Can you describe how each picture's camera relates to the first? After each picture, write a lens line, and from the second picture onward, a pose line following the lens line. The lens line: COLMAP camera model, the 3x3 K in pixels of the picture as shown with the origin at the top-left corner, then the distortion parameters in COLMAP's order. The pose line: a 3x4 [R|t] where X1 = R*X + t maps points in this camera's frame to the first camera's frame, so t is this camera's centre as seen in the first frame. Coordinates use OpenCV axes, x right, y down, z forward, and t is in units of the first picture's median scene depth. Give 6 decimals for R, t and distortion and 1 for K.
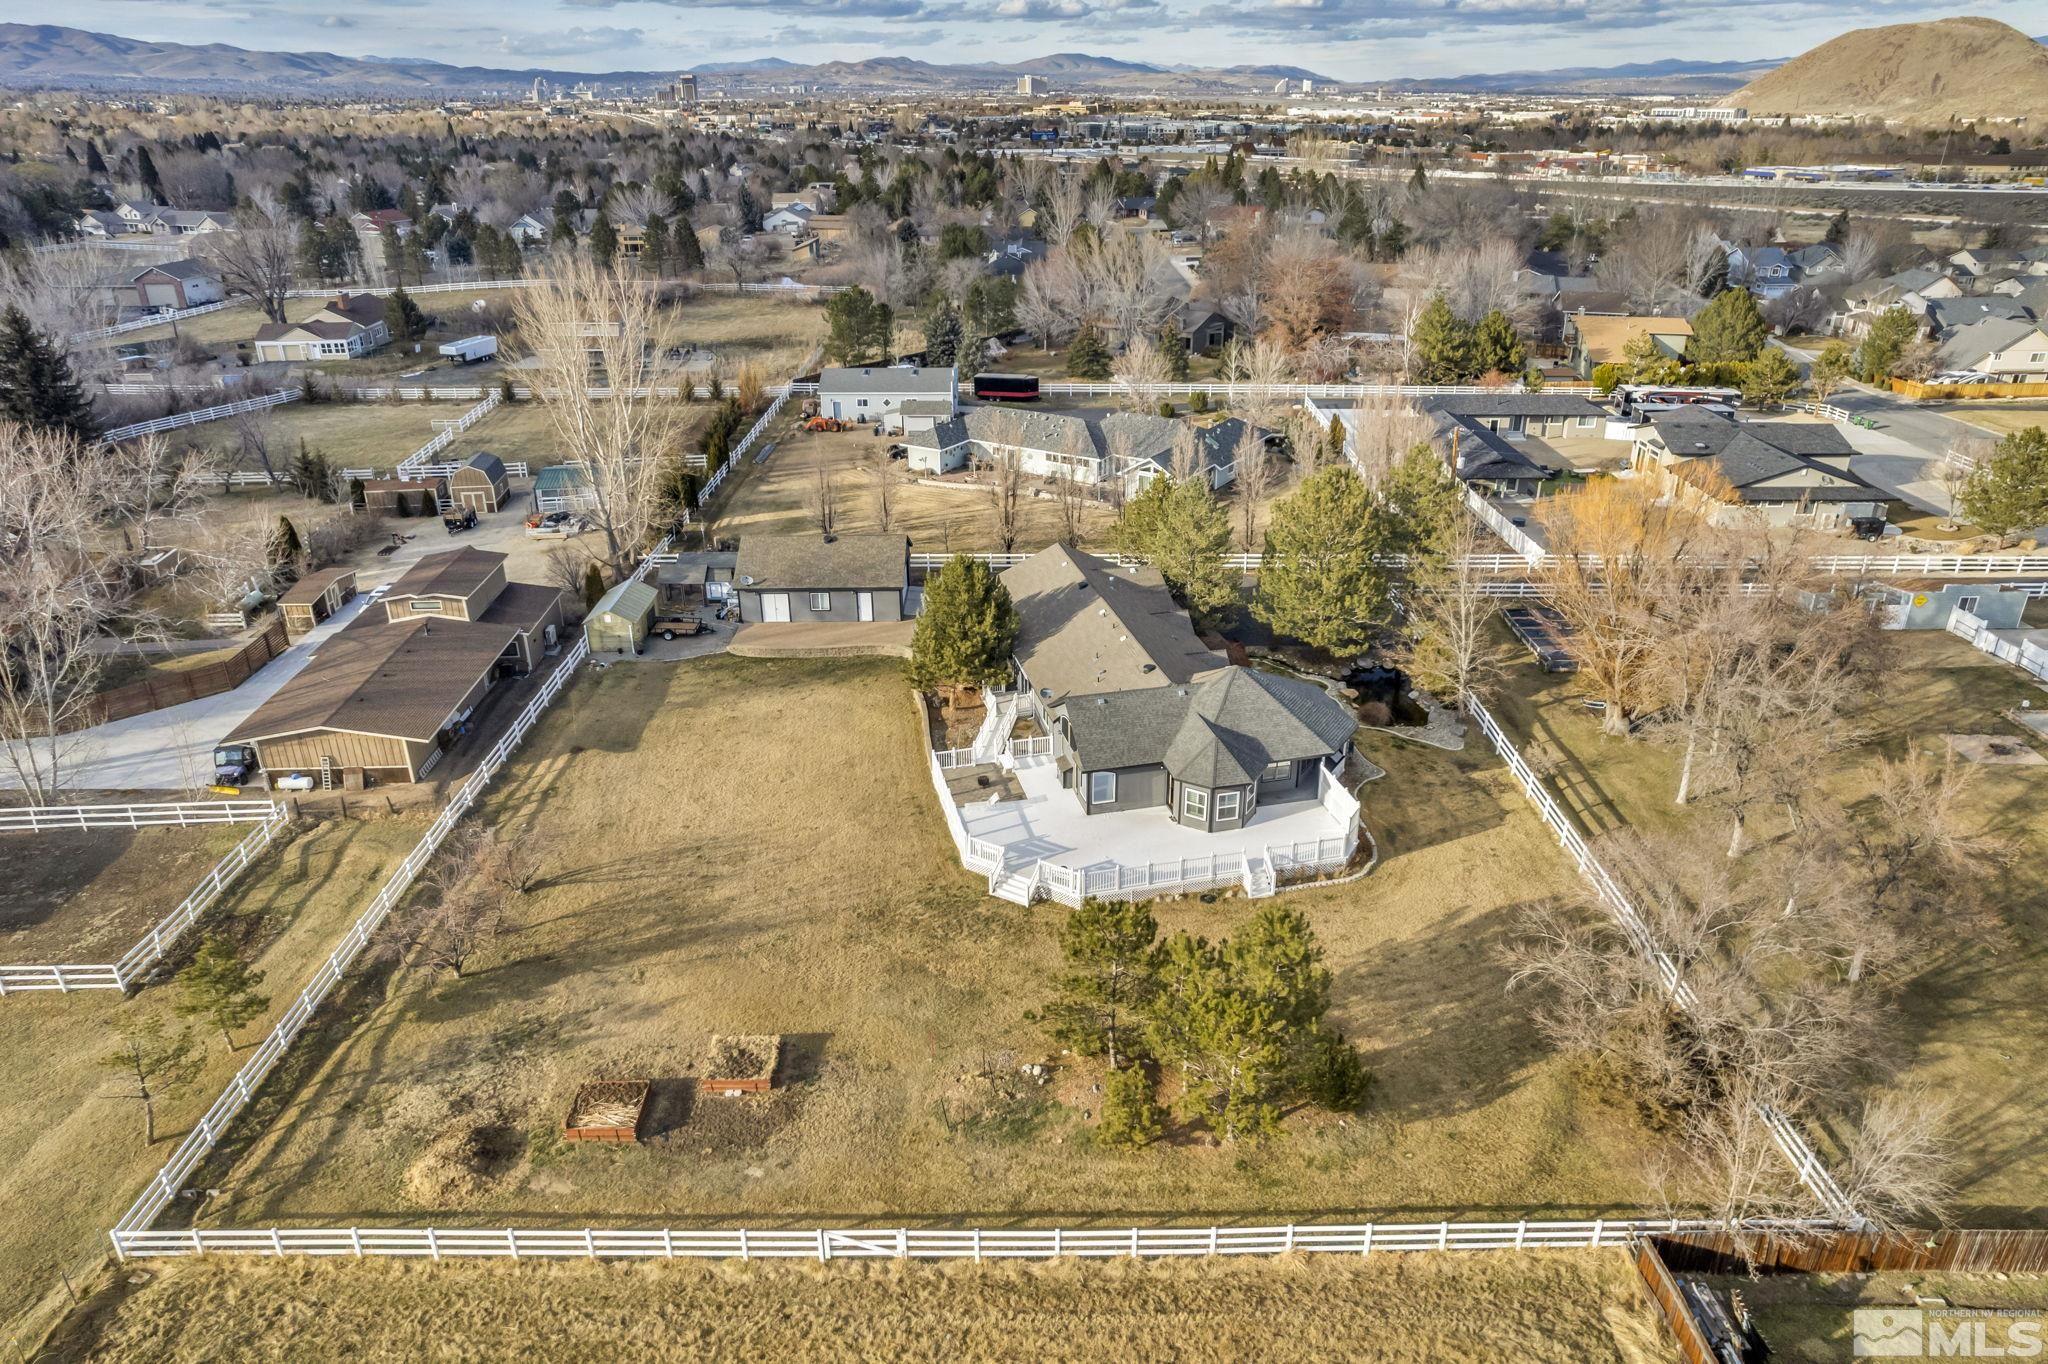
lens RADIAL K [[1329.4, 0, 1024.0], [0, 1329.4, 682.0], [0, 0, 1]] dist [-0.044716, 0.005850]
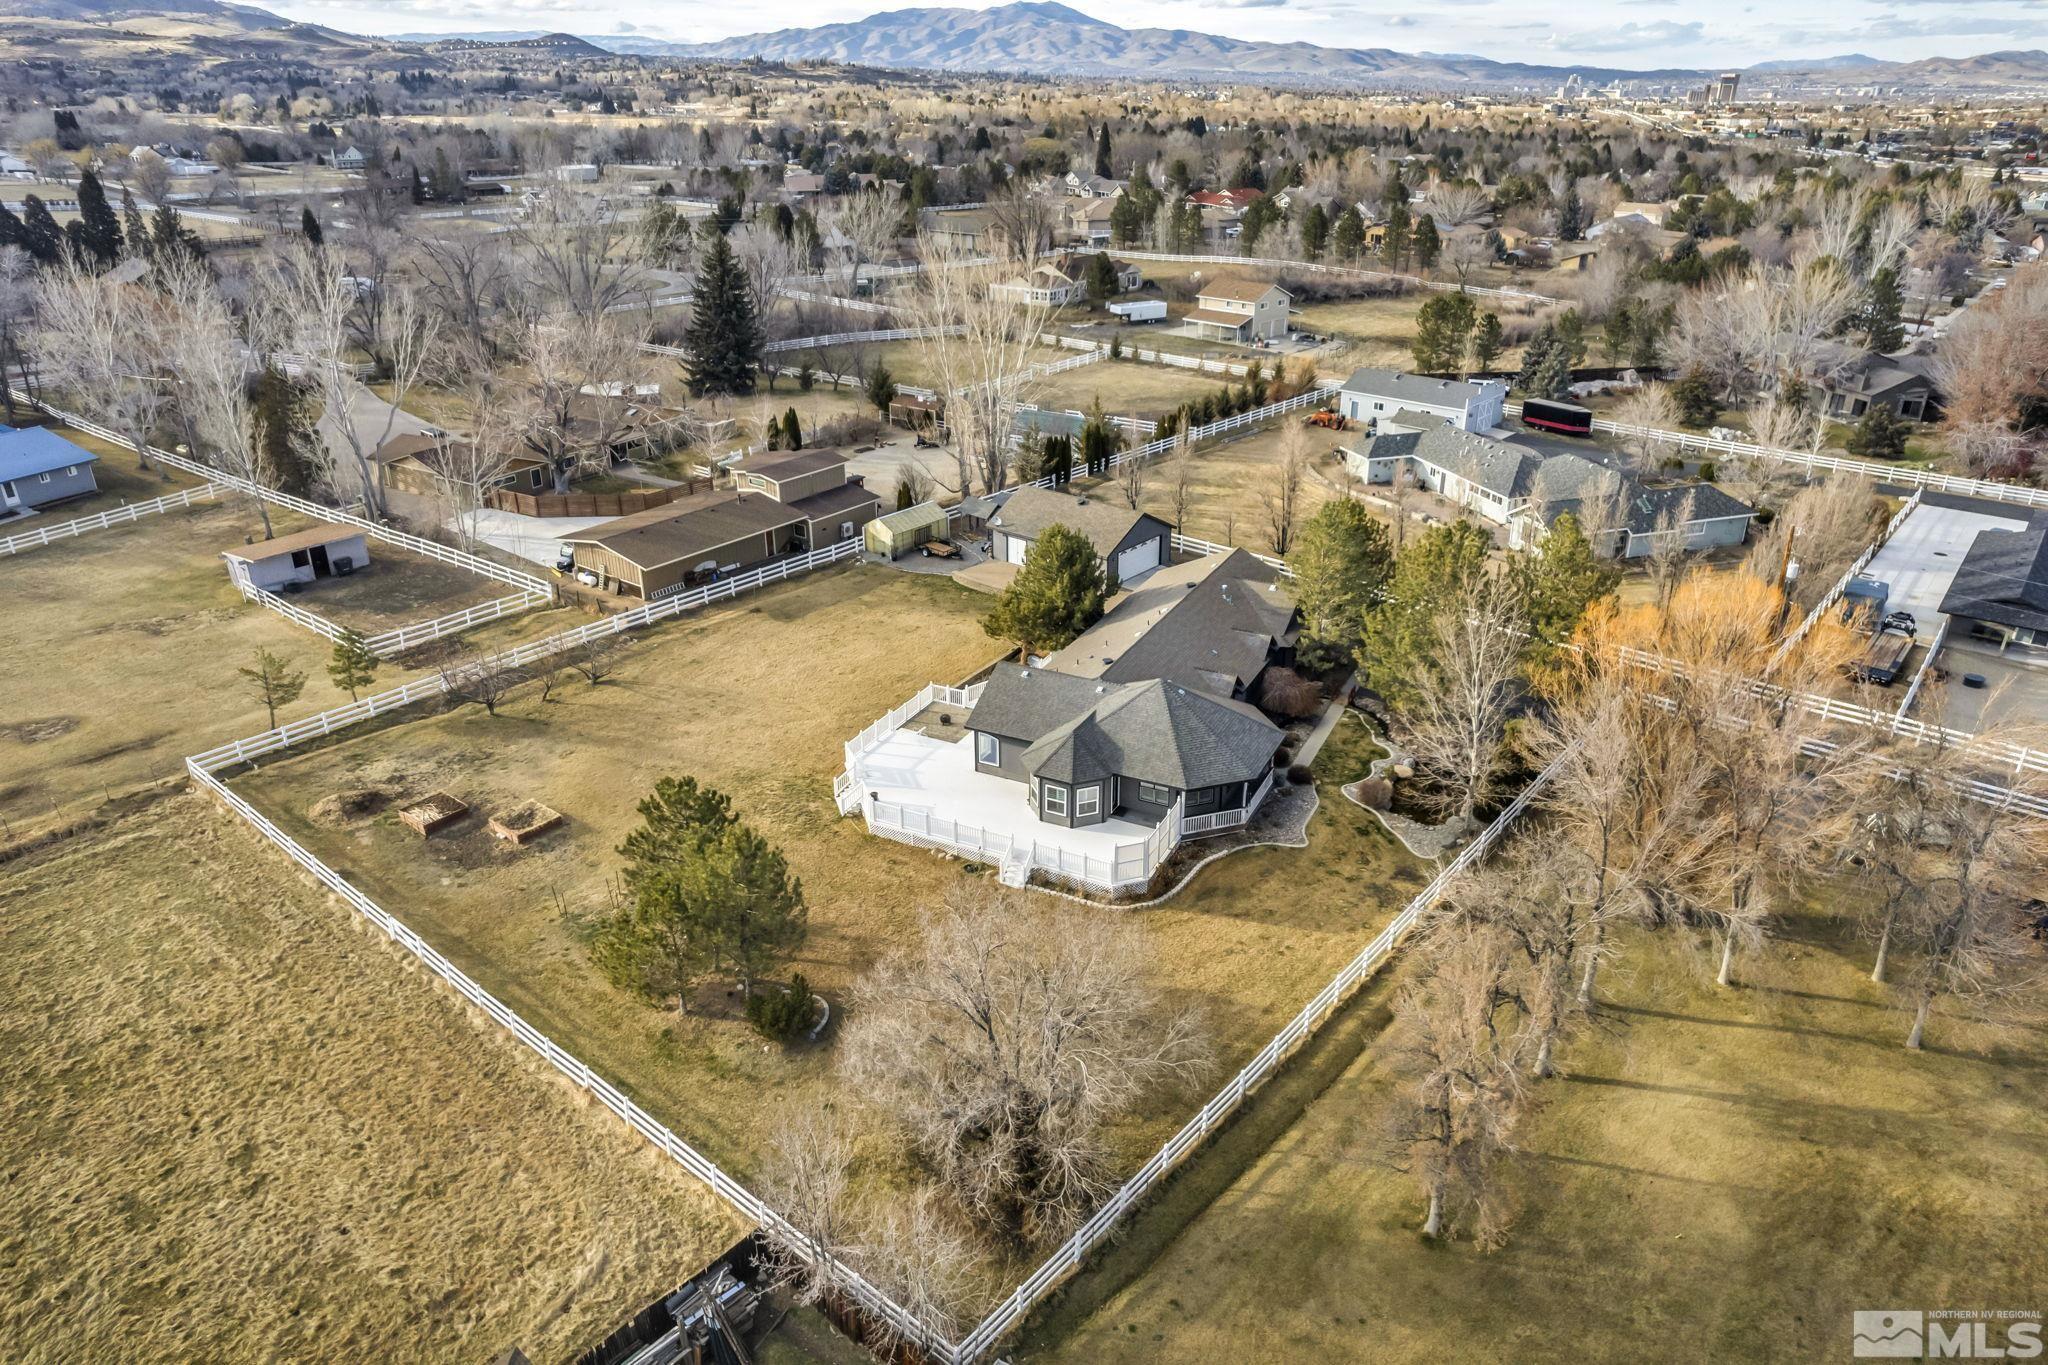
lens RADIAL K [[1329.4, 0, 1024.0], [0, 1329.4, 682.5], [0, 0, 1]] dist [-0.044716, 0.005850]
pose [[0.763259, 0.271736, -0.586170, 0.639255], [-0.269820, 0.958413, 0.092963, -0.071702], [0.587054, 0.087205, 0.804837, 0.156581]]
